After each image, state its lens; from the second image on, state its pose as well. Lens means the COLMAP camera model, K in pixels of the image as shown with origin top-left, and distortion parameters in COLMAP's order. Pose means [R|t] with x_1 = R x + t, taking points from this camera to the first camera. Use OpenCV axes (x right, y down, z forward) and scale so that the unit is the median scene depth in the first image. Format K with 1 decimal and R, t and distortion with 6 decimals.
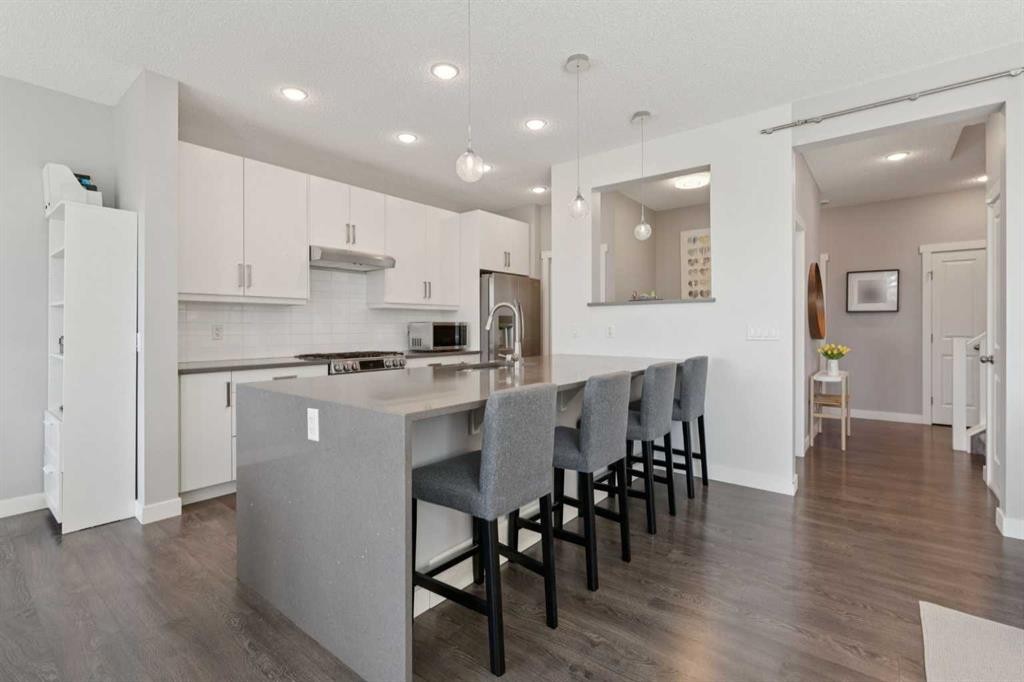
lens RADIAL K [[468.8, 0, 512.9], [0, 468.8, 332.6], [0, 0, 1]] dist [0.004162, -0.000256]
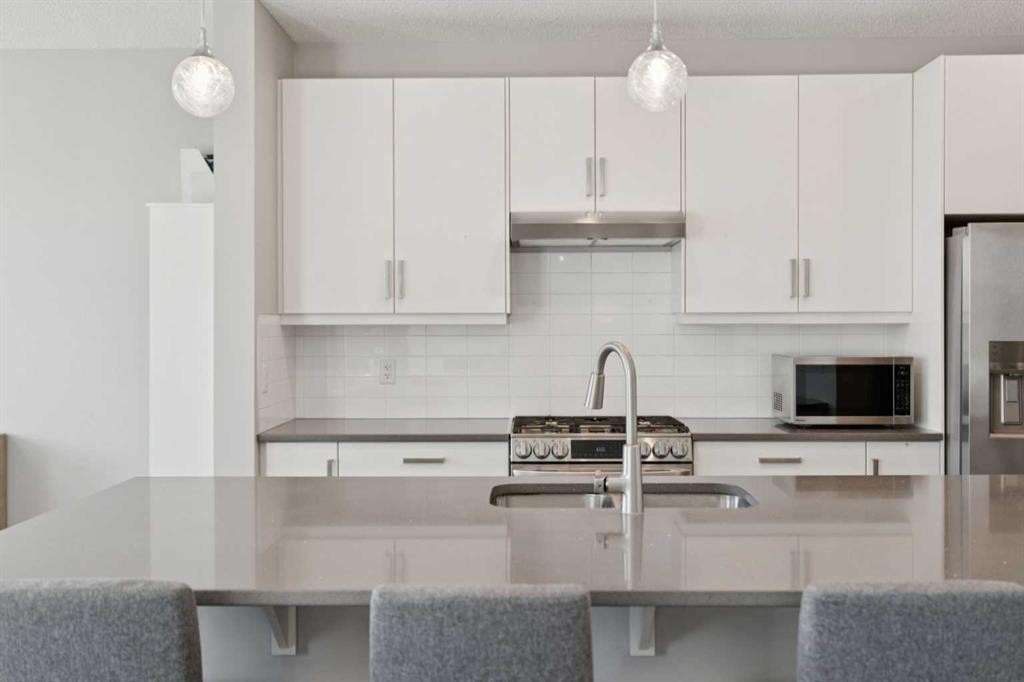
lens RADIAL K [[986.8, 0, 511.7], [0, 986.8, 339.1], [0, 0, 1]] dist [0.042633, 0.000000]
pose [[0.622837, 0.016585, -0.782176, 0.392022], [-0.009862, 0.999862, 0.013347, -0.051466], [0.782290, -0.000599, 0.622914, 0.273513]]
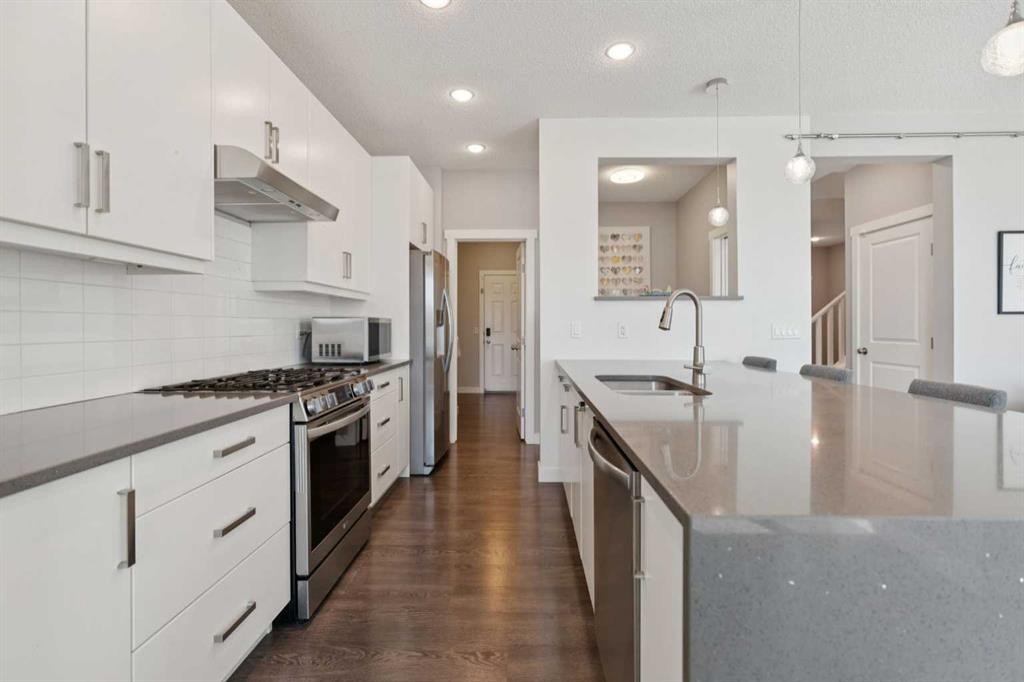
lens RADIAL K [[465.9, 0, 514.0], [0, 465.9, 331.0], [0, 0, 1]] dist [0.000097, 0.000413]
pose [[0.796093, -0.002479, 0.605170, -0.424742], [0.005082, 0.999984, -0.002590, -0.002152], [-0.605153, 0.005138, 0.796092, 0.419583]]
